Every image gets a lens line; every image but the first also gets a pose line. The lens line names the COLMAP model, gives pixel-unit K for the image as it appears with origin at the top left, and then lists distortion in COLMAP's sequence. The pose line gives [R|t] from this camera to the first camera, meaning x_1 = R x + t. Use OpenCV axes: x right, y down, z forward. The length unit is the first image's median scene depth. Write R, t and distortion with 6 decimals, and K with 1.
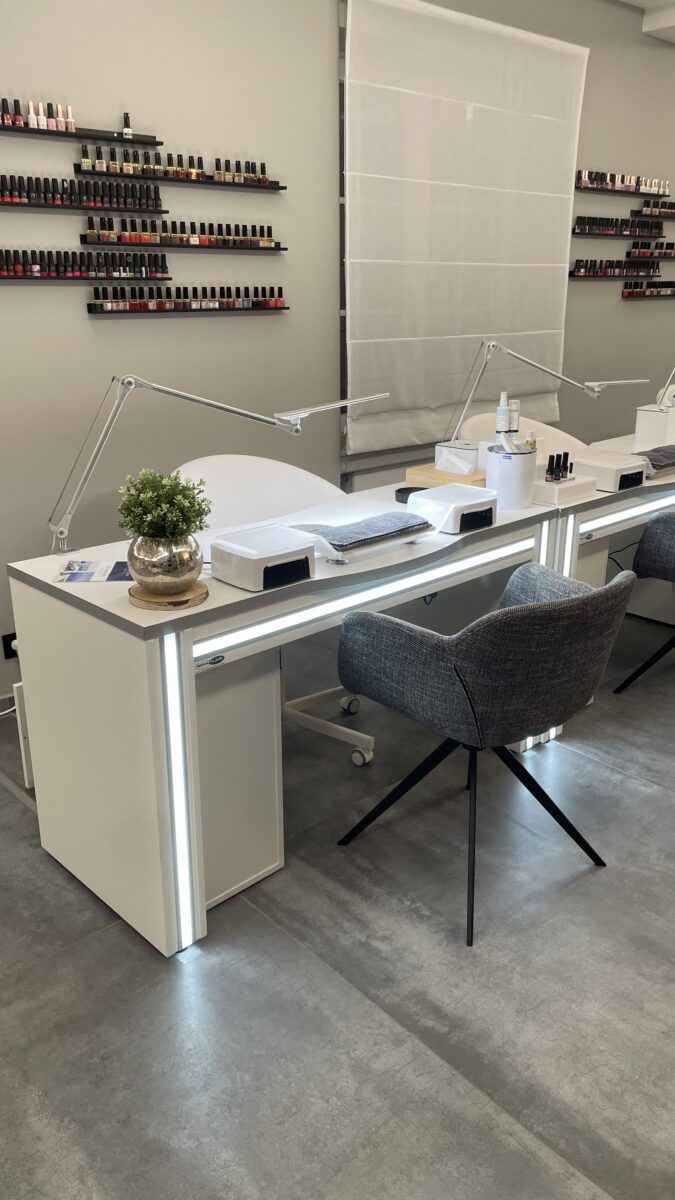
lens RADIAL K [[931.4, 0, 340.5], [0, 931.4, 608.4], [0, 0, 1]] dist [0.028000, -0.008116]
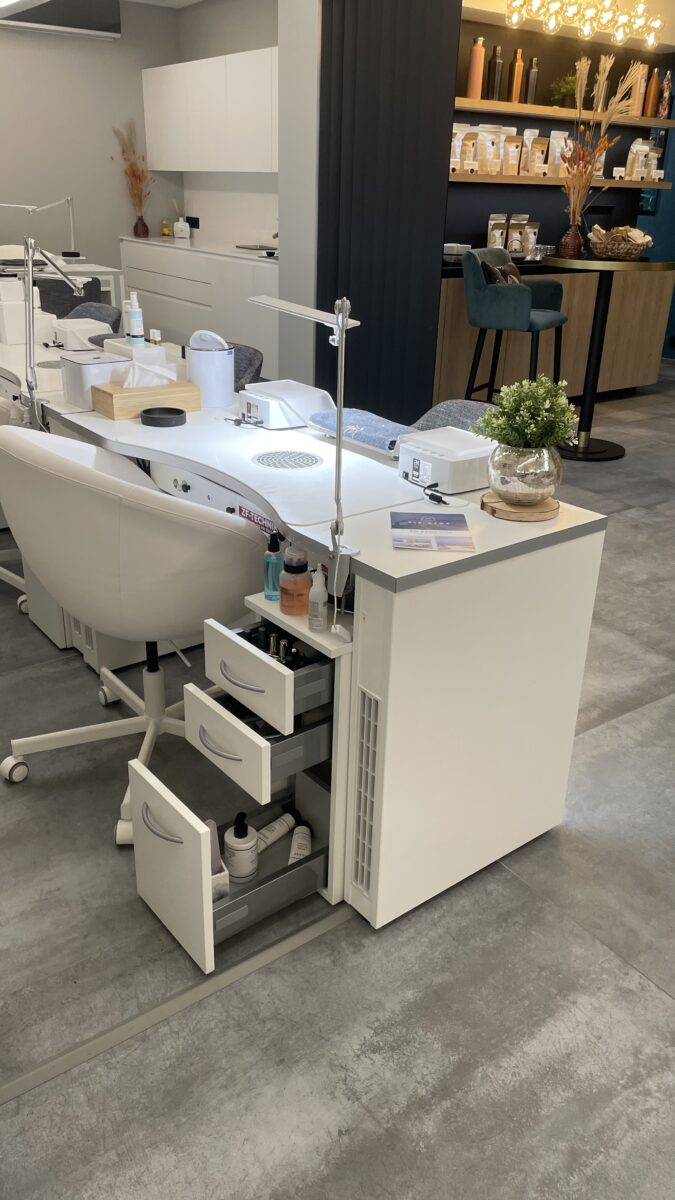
lens RADIAL K [[931.4, 0, 339.6], [0, 931.4, 602.0], [0, 0, 1]] dist [0.028000, -0.008116]
pose [[0.079714, -0.396302, 0.914653, -1.094824], [0.301843, 0.884091, 0.356753, -0.320875], [-0.950019, 0.247644, 0.190096, 0.967739]]
